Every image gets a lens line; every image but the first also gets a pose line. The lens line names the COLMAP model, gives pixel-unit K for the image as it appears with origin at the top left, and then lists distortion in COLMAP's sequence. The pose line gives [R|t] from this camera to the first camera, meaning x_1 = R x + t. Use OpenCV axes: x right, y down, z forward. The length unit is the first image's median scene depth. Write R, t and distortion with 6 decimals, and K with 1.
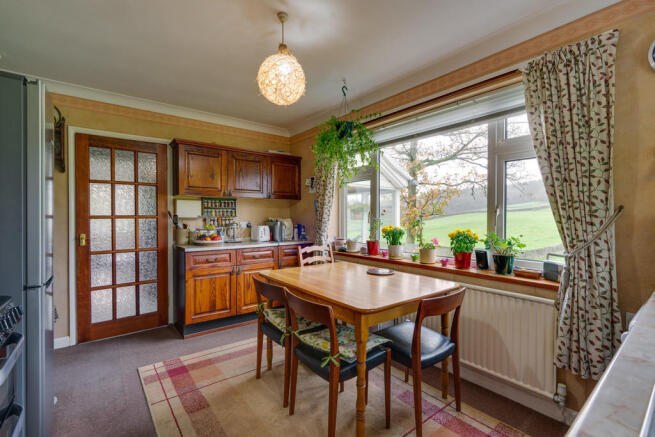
lens RADIAL K [[295.6, 0, 307.5], [0, 295.6, 219.3], [0, 0, 1]] dist [-0.008224, 0.004304]
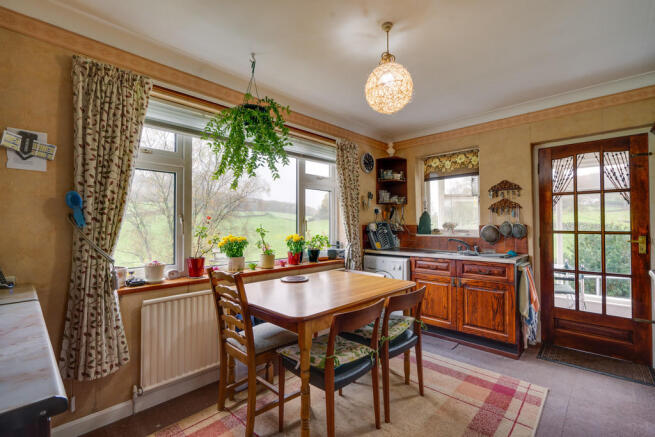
lens RADIAL K [[295.6, 0, 326.4], [0, 295.6, 221.0], [0, 0, 1]] dist [-0.008224, 0.004304]
pose [[-0.176679, 0.010448, 0.984213, -0.739796], [0.009277, 0.999917, -0.008949, -0.013731], [-0.984225, 0.007550, -0.176762, 1.023216]]
